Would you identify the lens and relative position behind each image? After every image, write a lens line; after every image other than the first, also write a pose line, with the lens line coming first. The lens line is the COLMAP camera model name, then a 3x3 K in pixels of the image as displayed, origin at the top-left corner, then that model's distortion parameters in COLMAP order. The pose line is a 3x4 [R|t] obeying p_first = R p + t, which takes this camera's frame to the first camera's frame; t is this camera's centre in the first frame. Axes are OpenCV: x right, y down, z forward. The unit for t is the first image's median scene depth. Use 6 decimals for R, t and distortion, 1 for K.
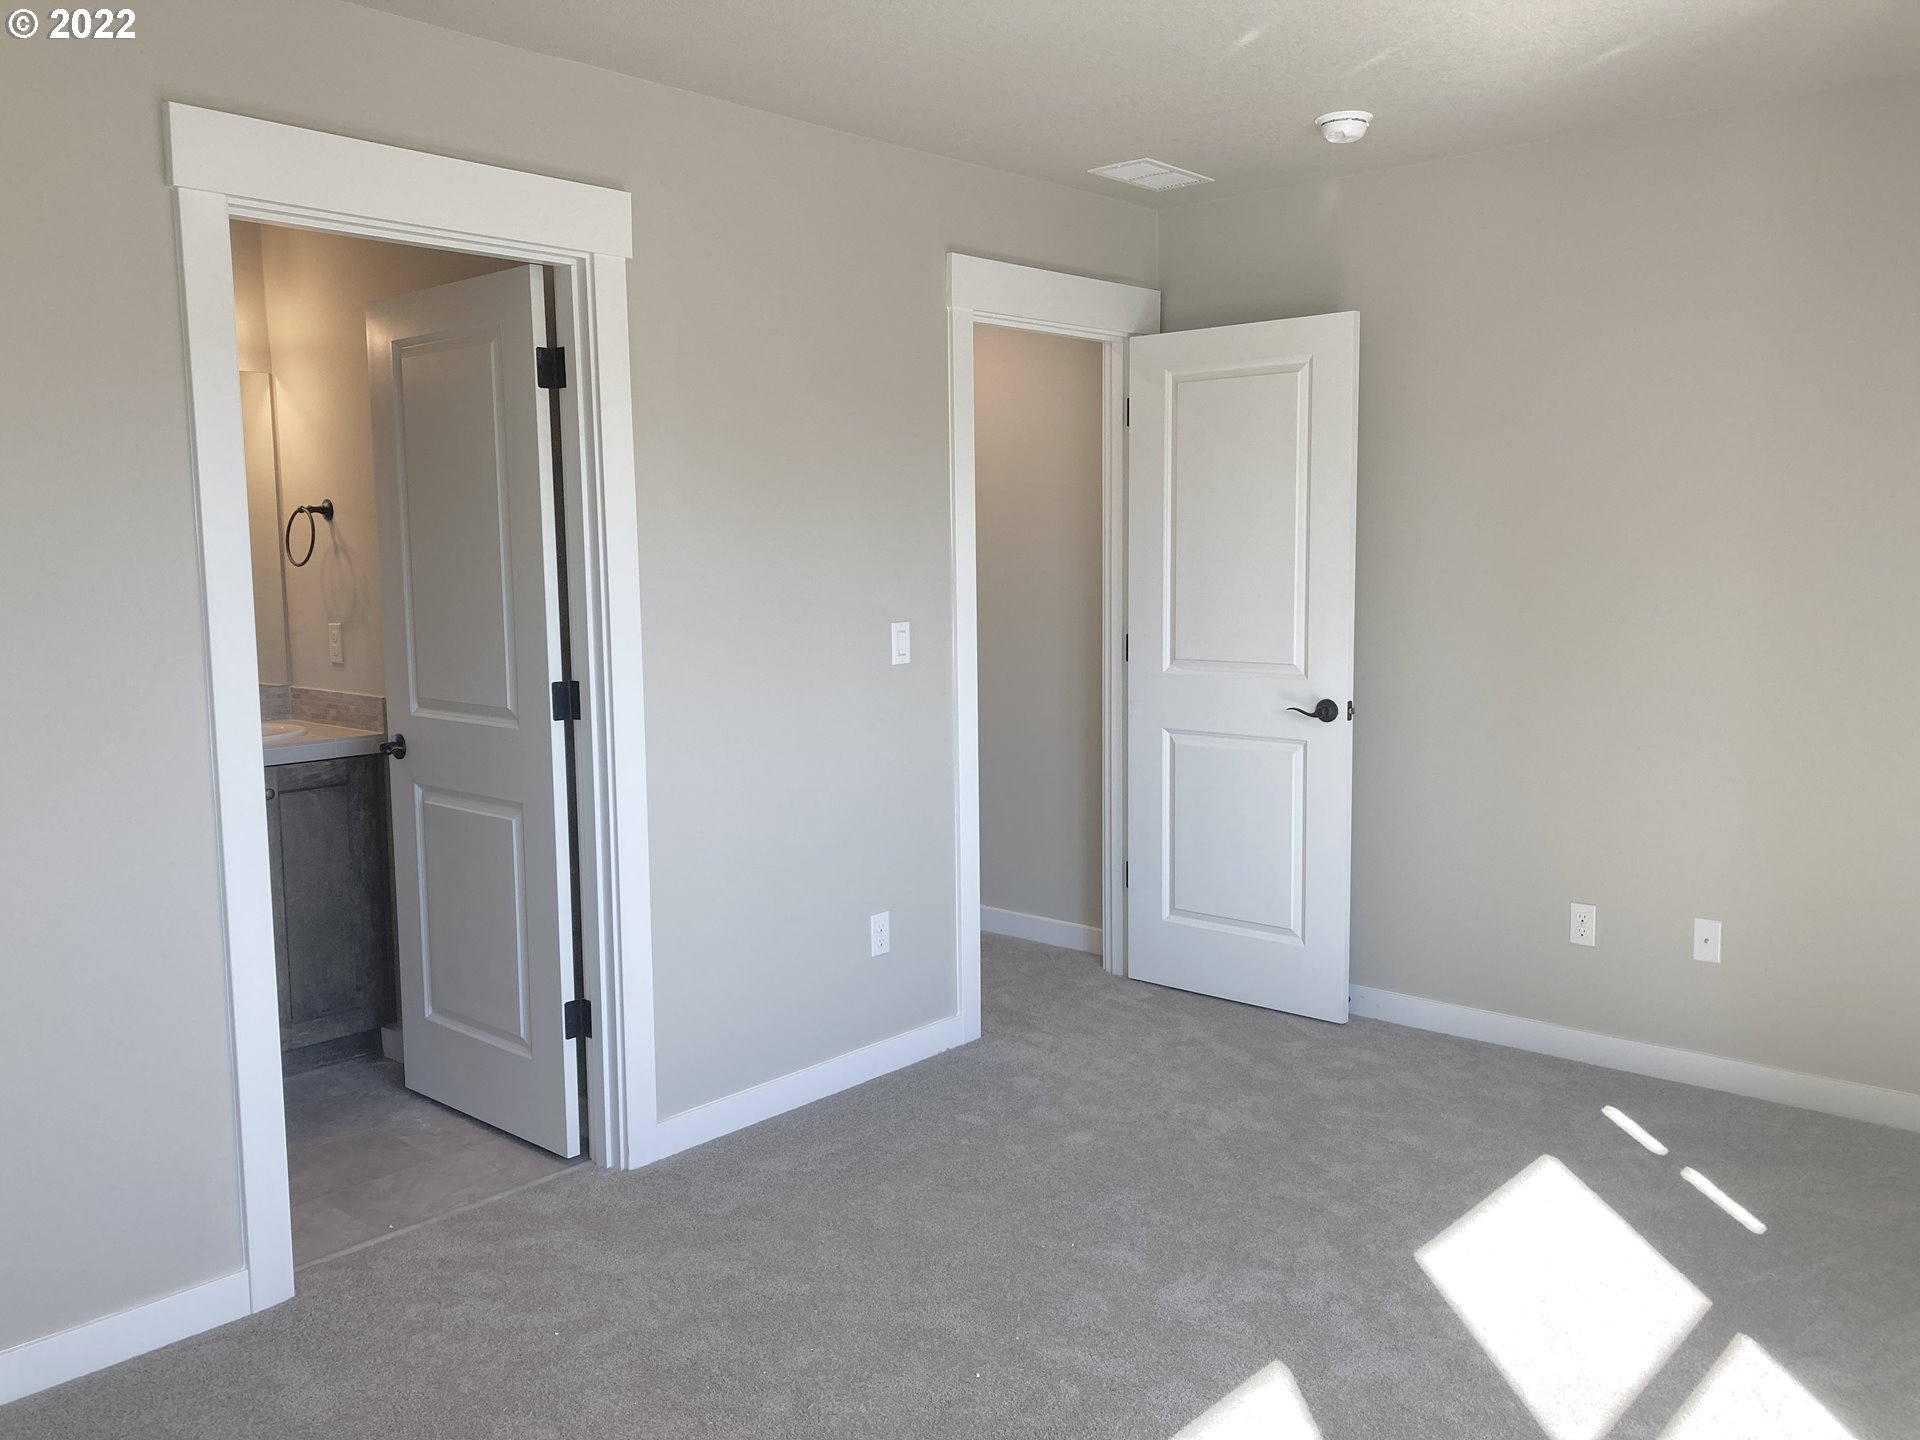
lens RADIAL K [[1530.9, 0, 956.7], [0, 1530.9, 714.7], [0, 0, 1]] dist [0.012316, 0.004747]
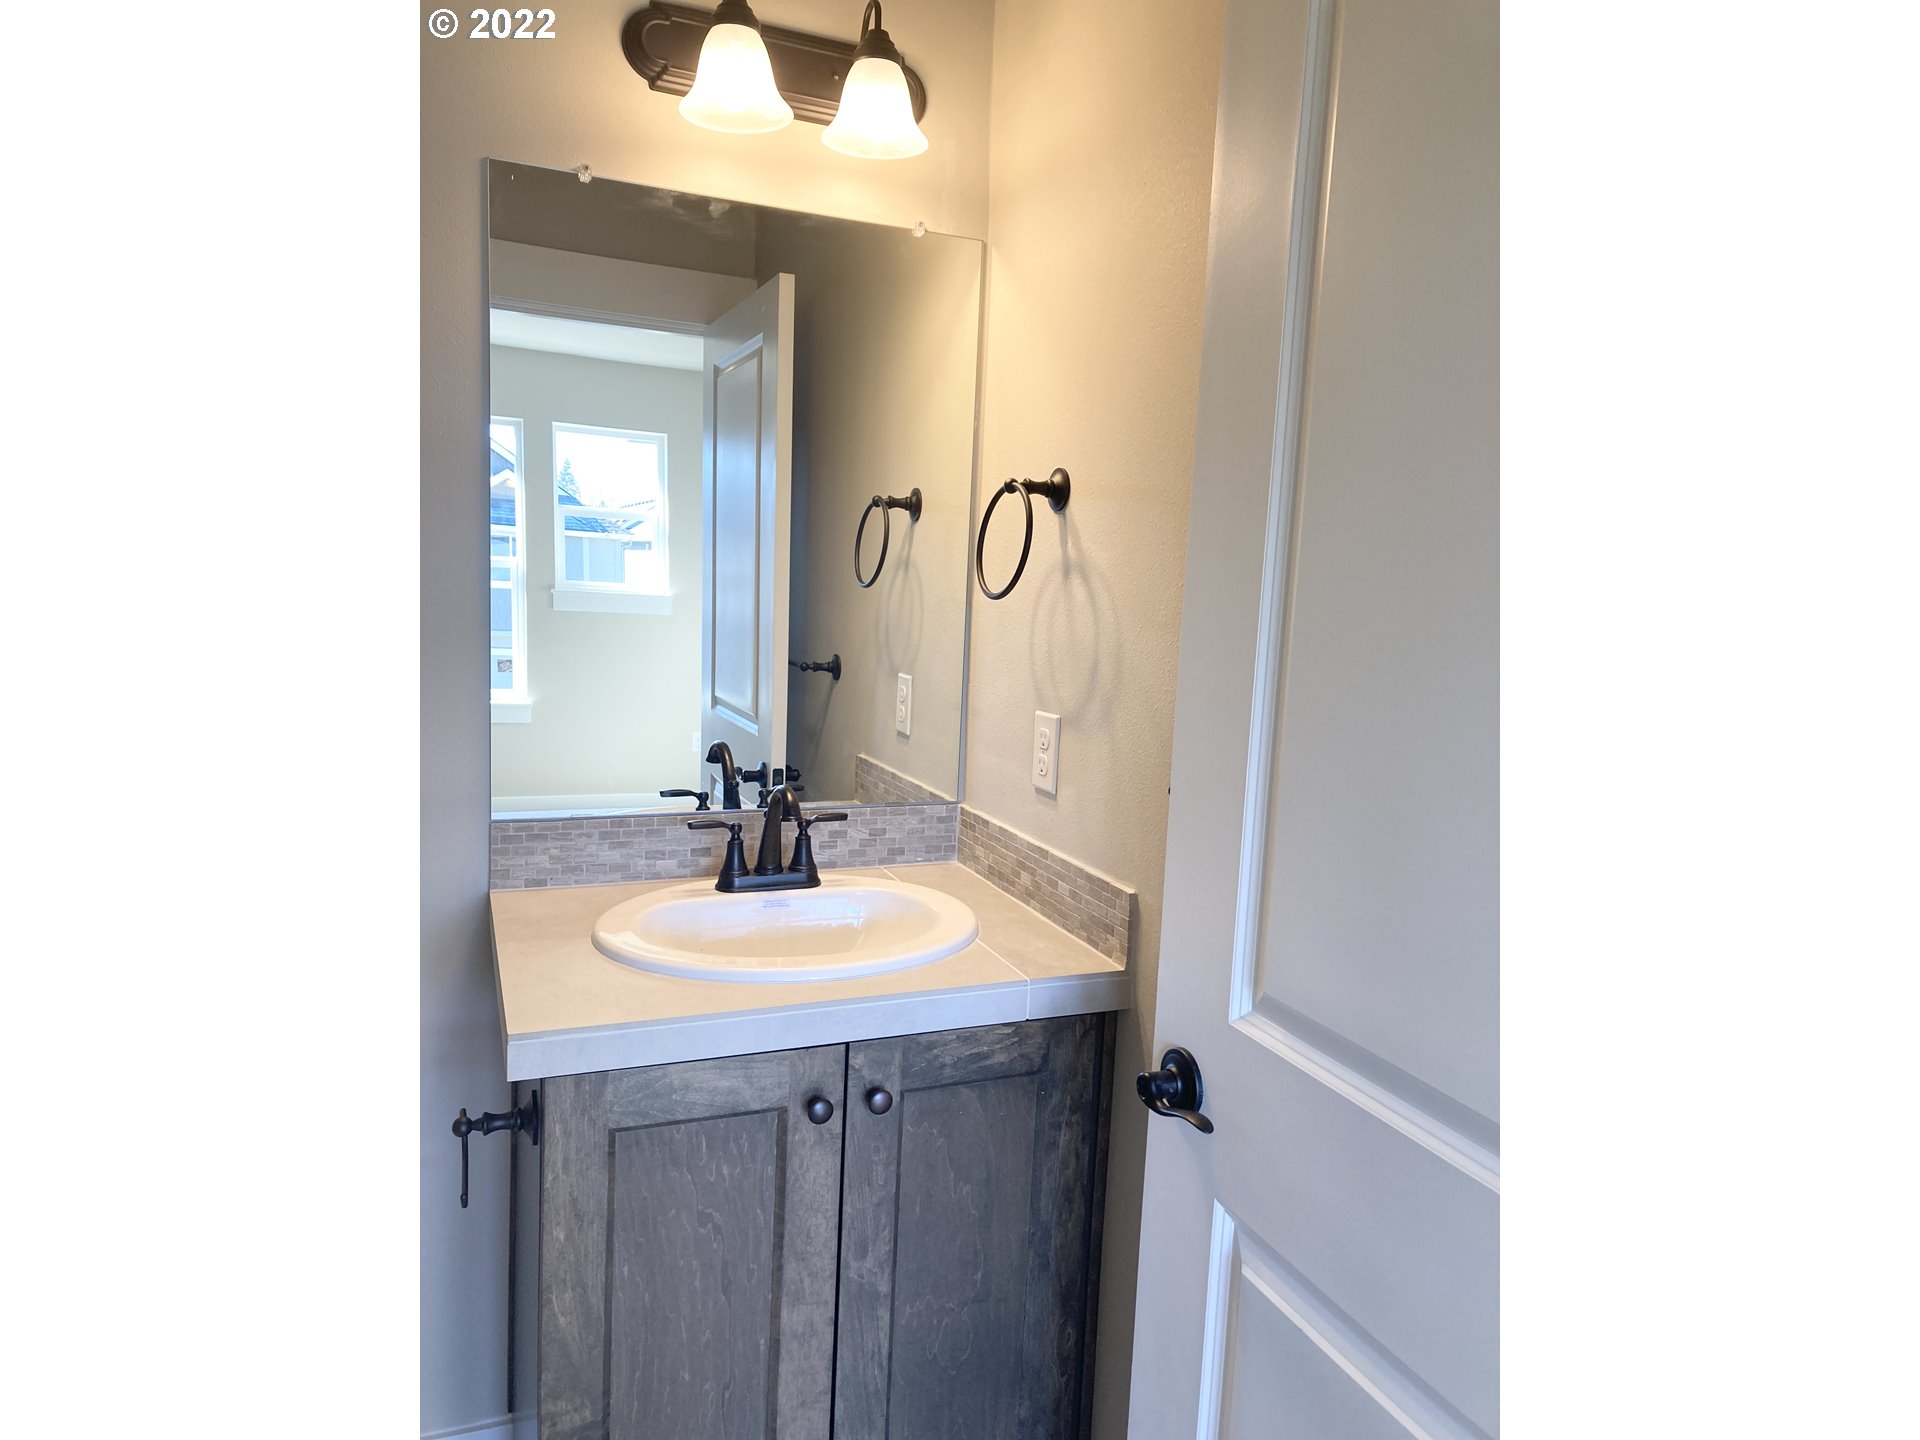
lens RADIAL K [[1177.6, 0, 957.3], [0, 1177.6, 708.3], [0, 0, 1]] dist [-0.006269, -0.000507]
pose [[0.903736, 0.102770, -0.415570, -0.274680], [-0.102043, 0.994490, 0.024024, -0.068717], [0.415749, 0.020694, 0.909244, 0.642155]]
